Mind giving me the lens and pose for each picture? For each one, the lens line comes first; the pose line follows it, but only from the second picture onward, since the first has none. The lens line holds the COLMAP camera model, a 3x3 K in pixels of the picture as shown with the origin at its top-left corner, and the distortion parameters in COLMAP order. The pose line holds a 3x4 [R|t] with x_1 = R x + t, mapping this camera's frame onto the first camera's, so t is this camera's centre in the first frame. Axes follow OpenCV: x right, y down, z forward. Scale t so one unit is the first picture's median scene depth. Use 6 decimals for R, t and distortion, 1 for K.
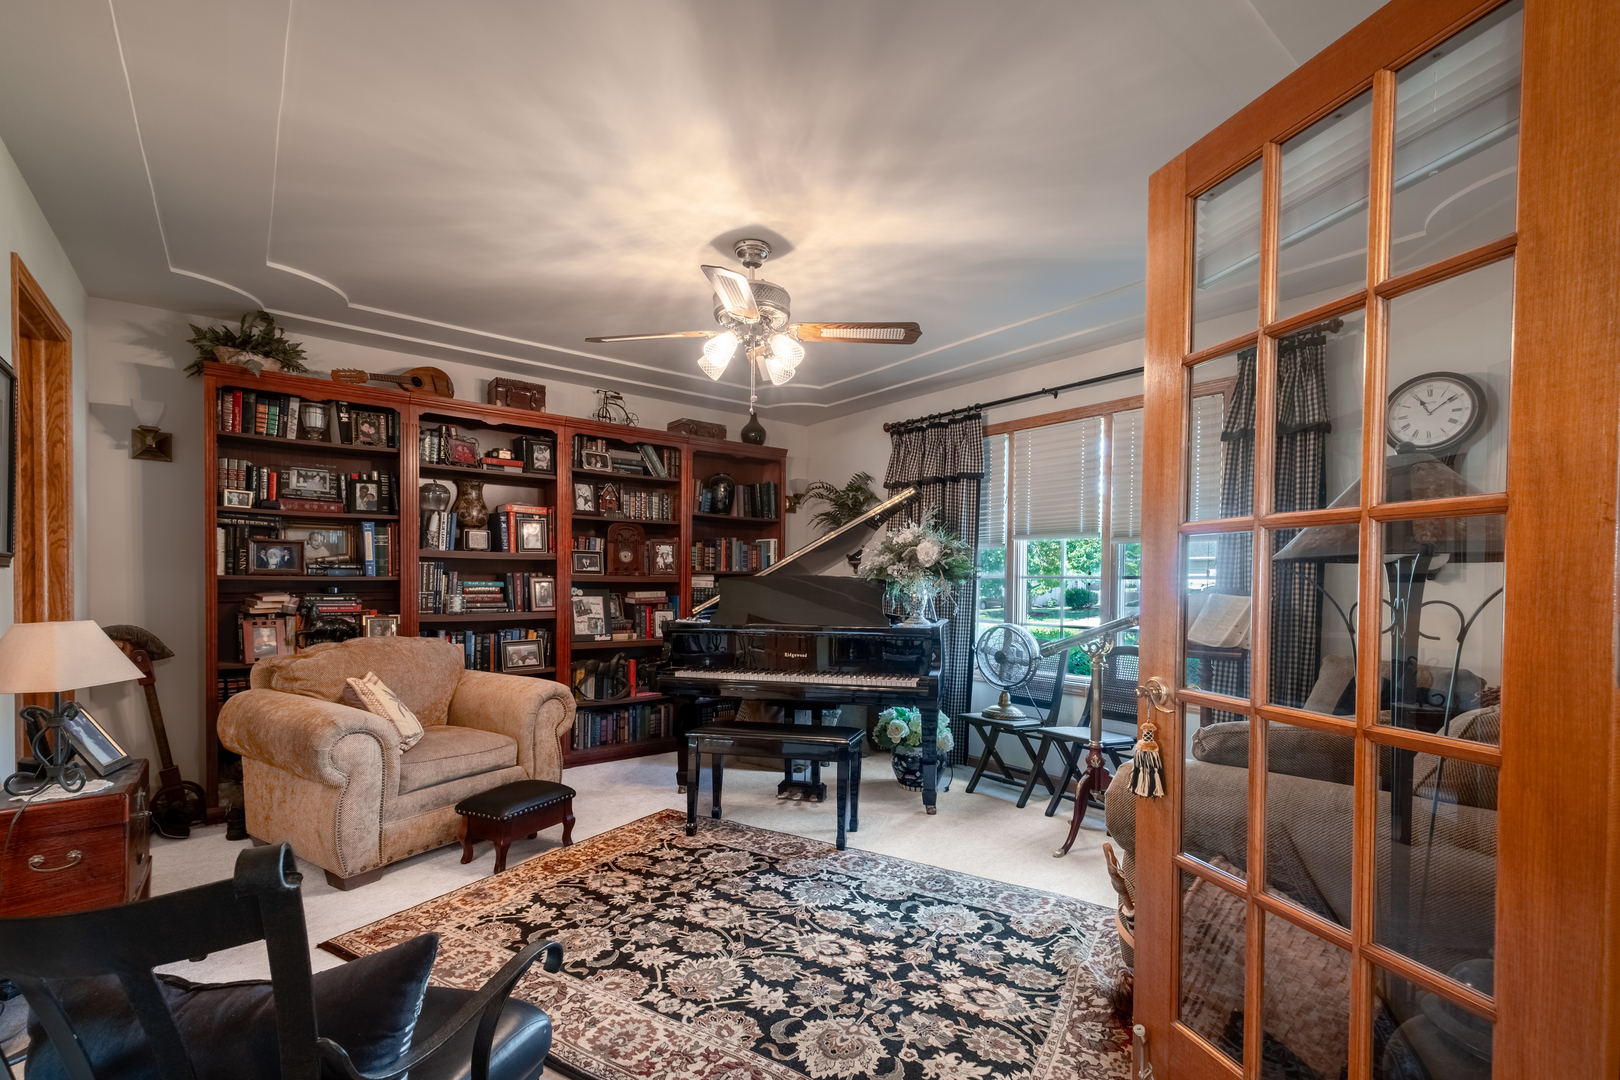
lens RADIAL K [[707.3, 0, 826.0], [0, 707.3, 578.3], [0, 0, 1]] dist [0.001959, -0.000404]
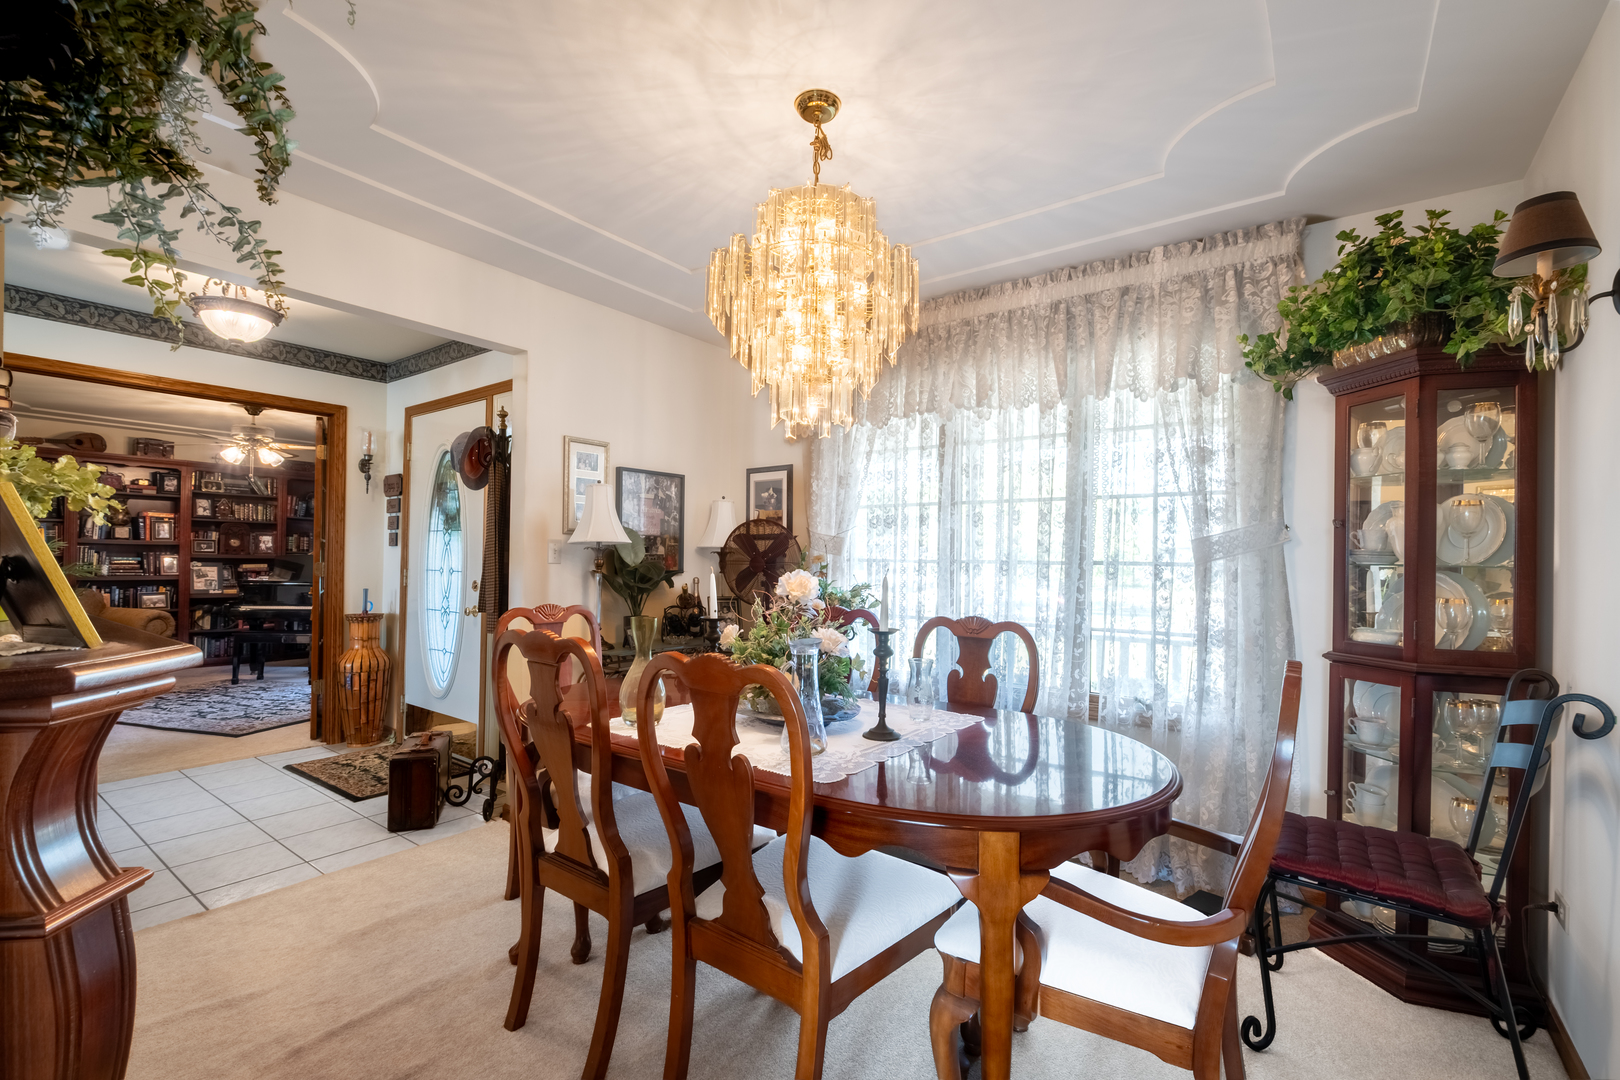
lens RADIAL K [[707.3, 0, 807.5], [0, 707.3, 546.8], [0, 0, 1]] dist [0.001959, -0.000404]
pose [[0.976965, 0.005444, 0.213330, 0.718199], [-0.000459, 0.999726, -0.023413, 0.017823], [-0.213399, 0.022775, 0.976700, -0.967114]]
